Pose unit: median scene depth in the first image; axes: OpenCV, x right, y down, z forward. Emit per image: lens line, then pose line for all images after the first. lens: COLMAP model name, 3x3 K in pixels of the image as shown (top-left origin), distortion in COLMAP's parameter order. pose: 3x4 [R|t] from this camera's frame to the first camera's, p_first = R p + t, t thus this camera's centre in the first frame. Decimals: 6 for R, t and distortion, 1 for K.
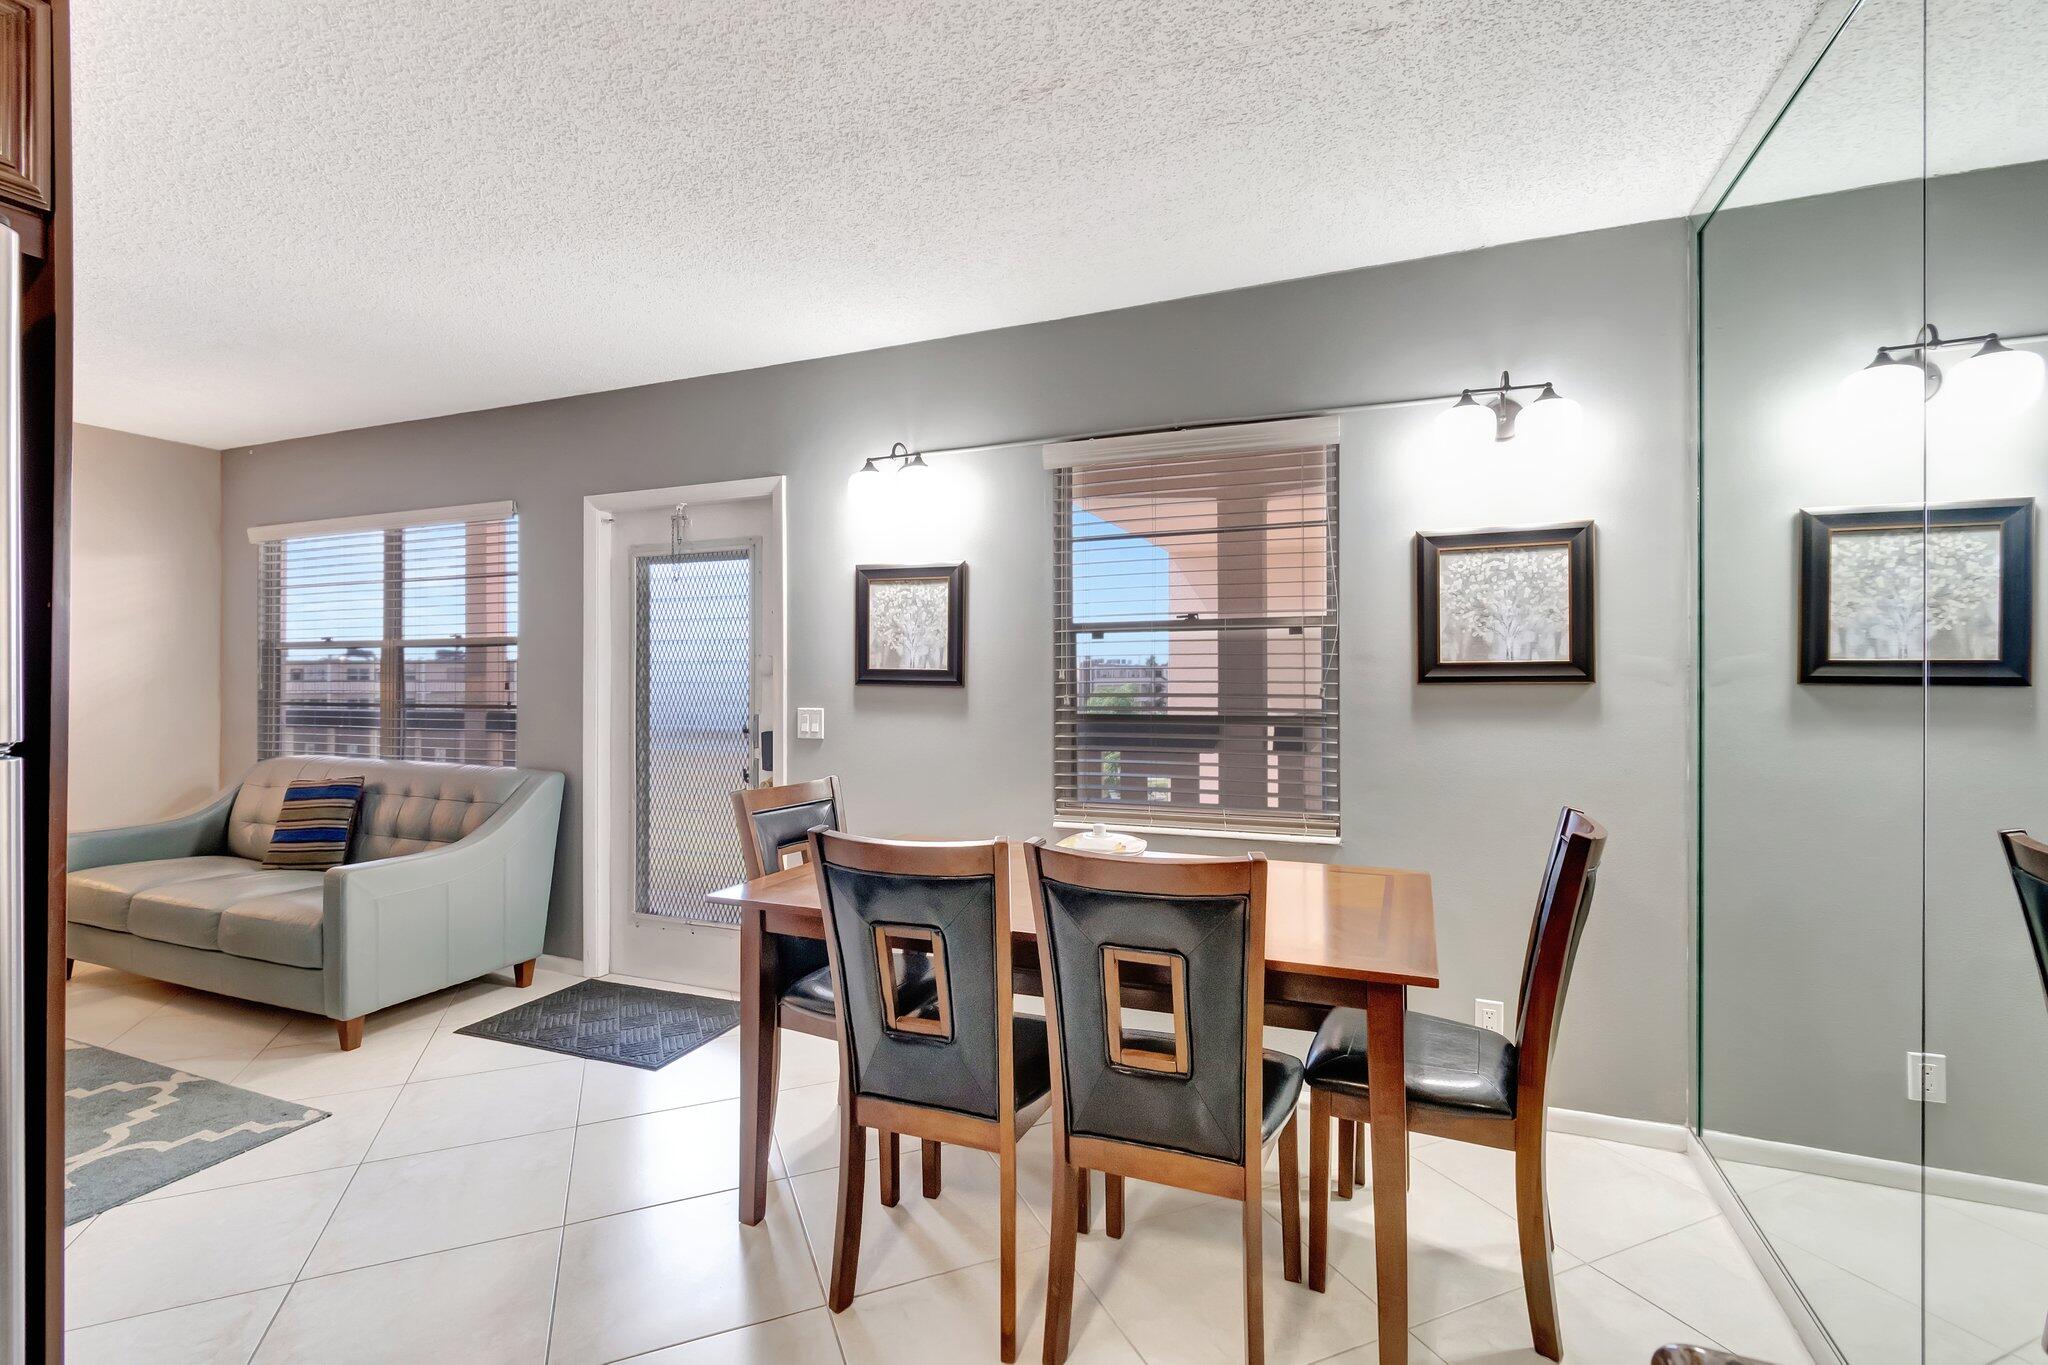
lens RADIAL K [[934.6, 0, 1004.0], [0, 934.6, 667.8], [0, 0, 1]] dist [0.009035, -0.003871]
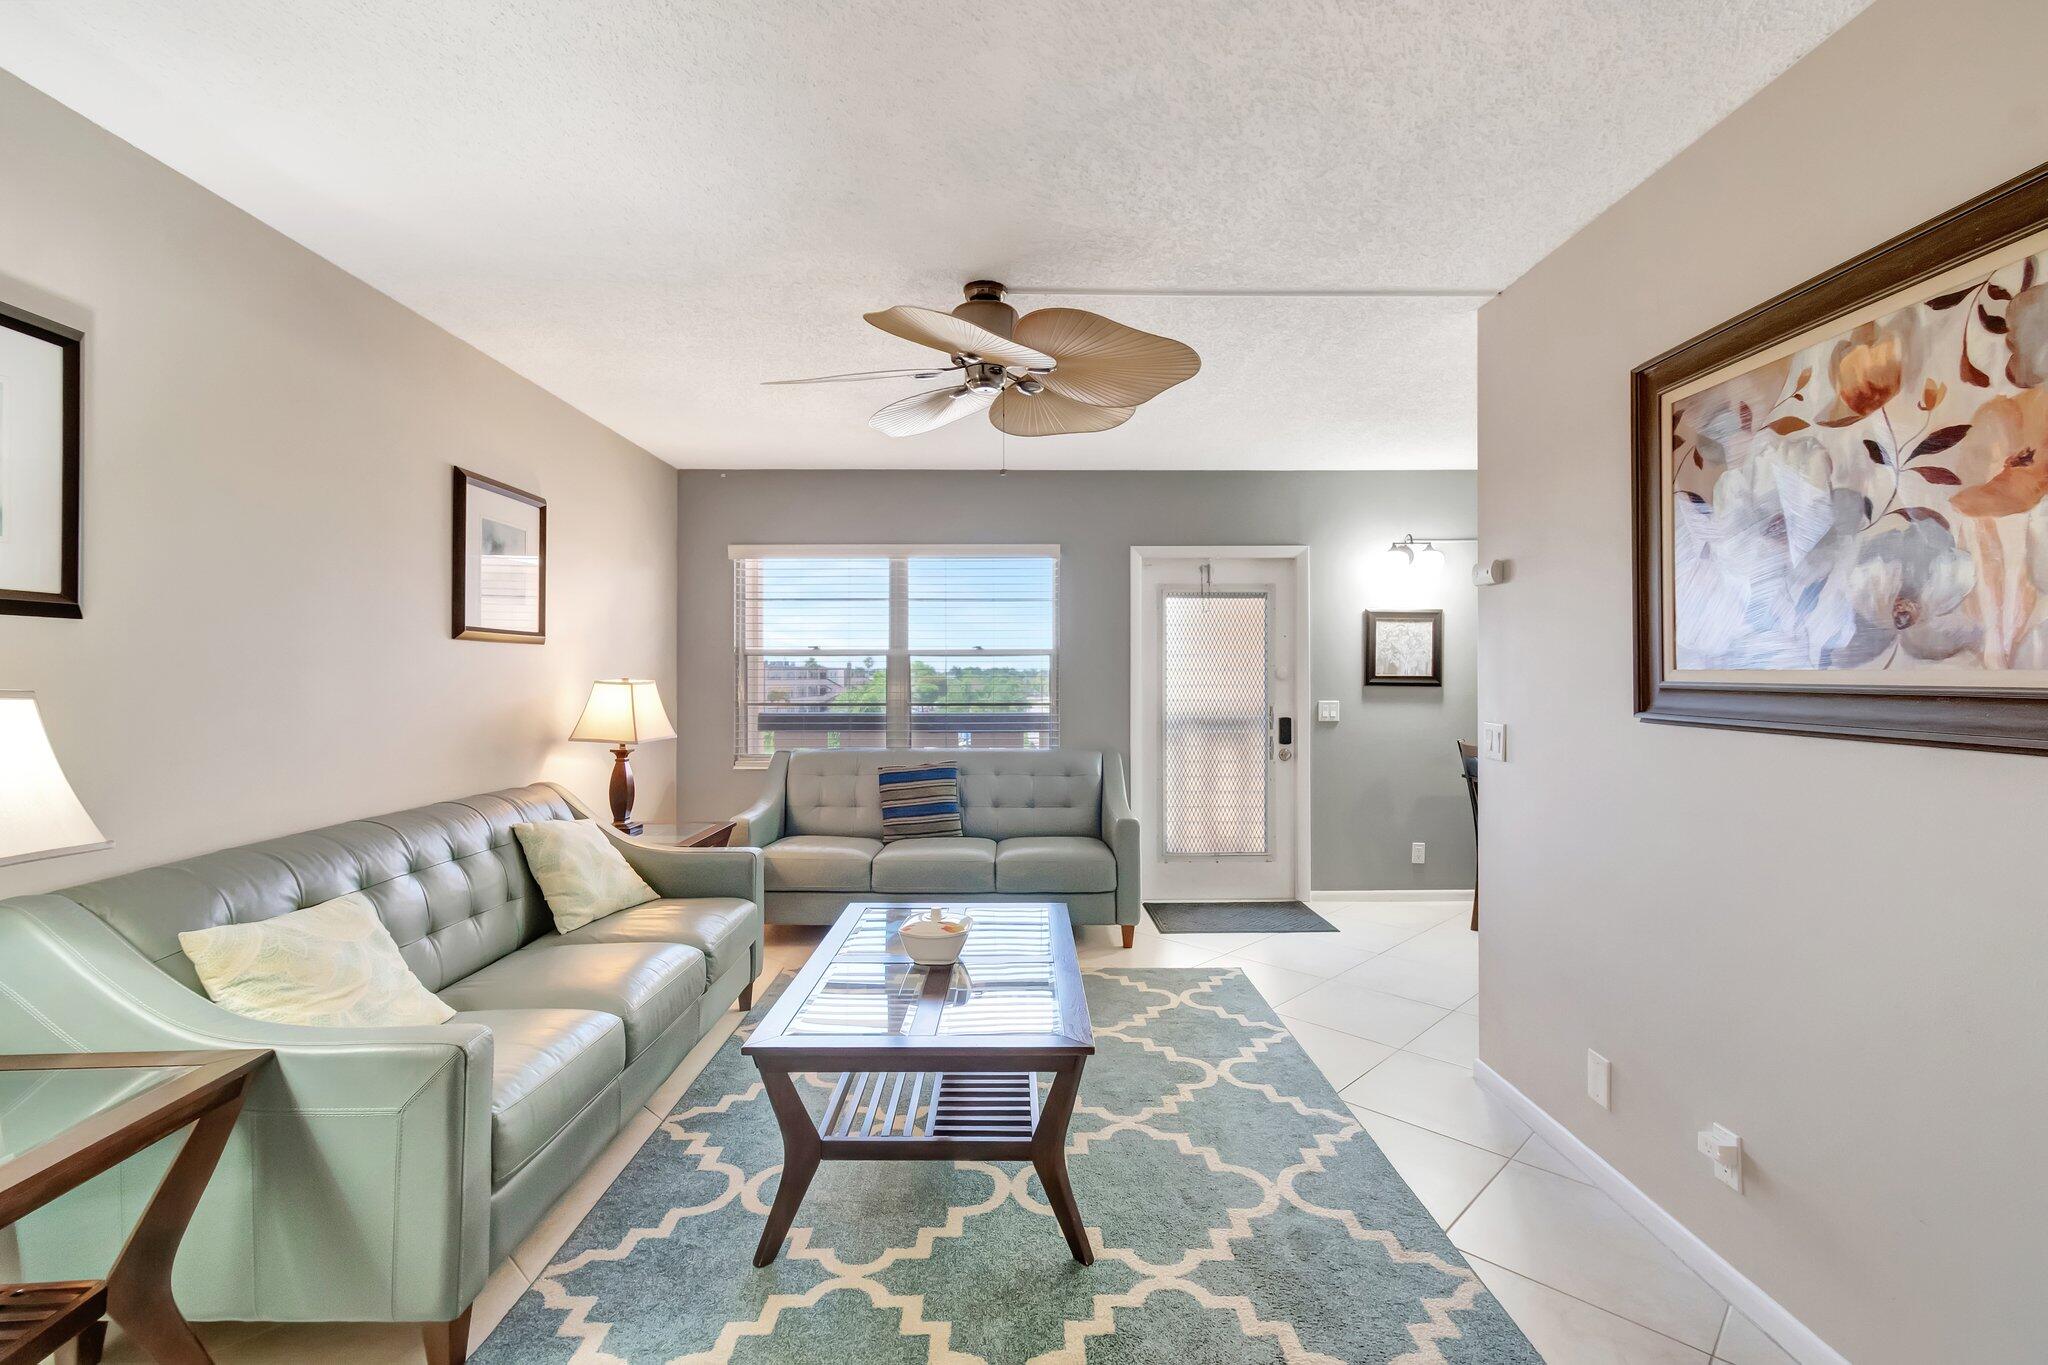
lens RADIAL K [[934.6, 0, 1018.9], [0, 934.6, 679.4], [0, 0, 1]] dist [0.009035, -0.003871]
pose [[0.917985, -0.001283, 0.396614, -1.200997], [-0.003114, 0.999941, 0.010441, -0.005920], [-0.396604, -0.010820, 0.917926, -0.180897]]
